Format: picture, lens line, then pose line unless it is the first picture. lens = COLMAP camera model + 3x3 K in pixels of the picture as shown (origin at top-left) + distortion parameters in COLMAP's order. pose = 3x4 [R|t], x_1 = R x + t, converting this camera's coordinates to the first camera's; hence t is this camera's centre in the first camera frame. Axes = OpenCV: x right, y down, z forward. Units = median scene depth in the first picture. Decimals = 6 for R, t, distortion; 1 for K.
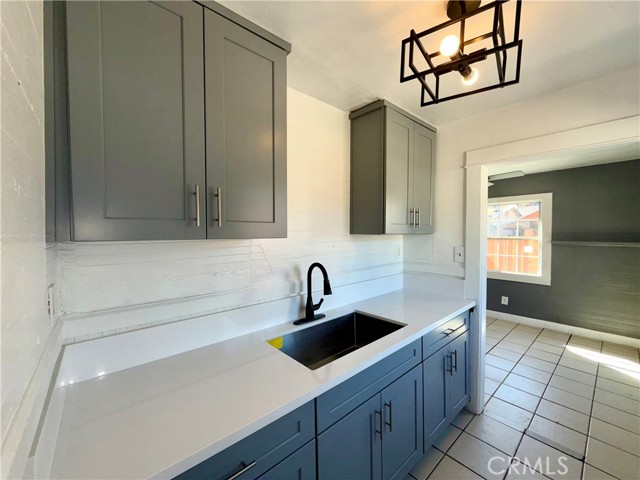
lens RADIAL K [[255.0, 0, 318.6], [0, 255.0, 239.4], [0, 0, 1]] dist [-0.000972, -0.000267]
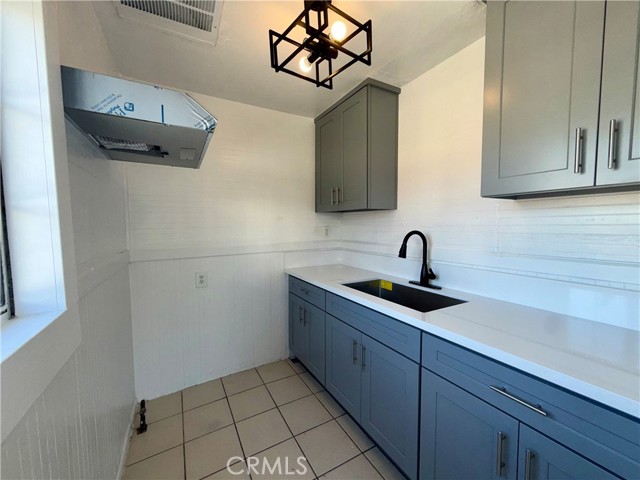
lens RADIAL K [[255.0, 0, 318.6], [0, 255.0, 239.4], [0, 0, 1]] dist [-0.000972, -0.000267]
pose [[-0.201440, 0.069752, -0.977014, 0.889073], [-0.021134, 0.996920, 0.075530, 0.044110], [0.979273, 0.035863, -0.199346, 0.639264]]
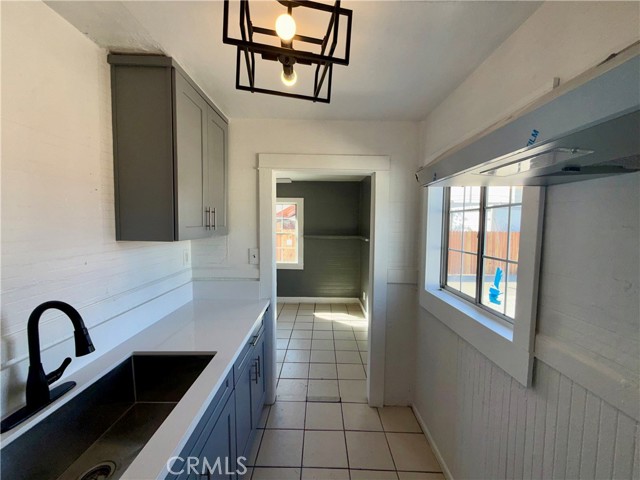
lens RADIAL K [[255.0, 0, 318.6], [0, 255.0, 239.4], [0, 0, 1]] dist [-0.000972, -0.000267]
pose [[0.655193, -0.035450, 0.754629, -0.033192], [0.008634, 0.999185, 0.039443, -0.045204], [-0.755412, -0.019327, 0.654965, 0.166051]]
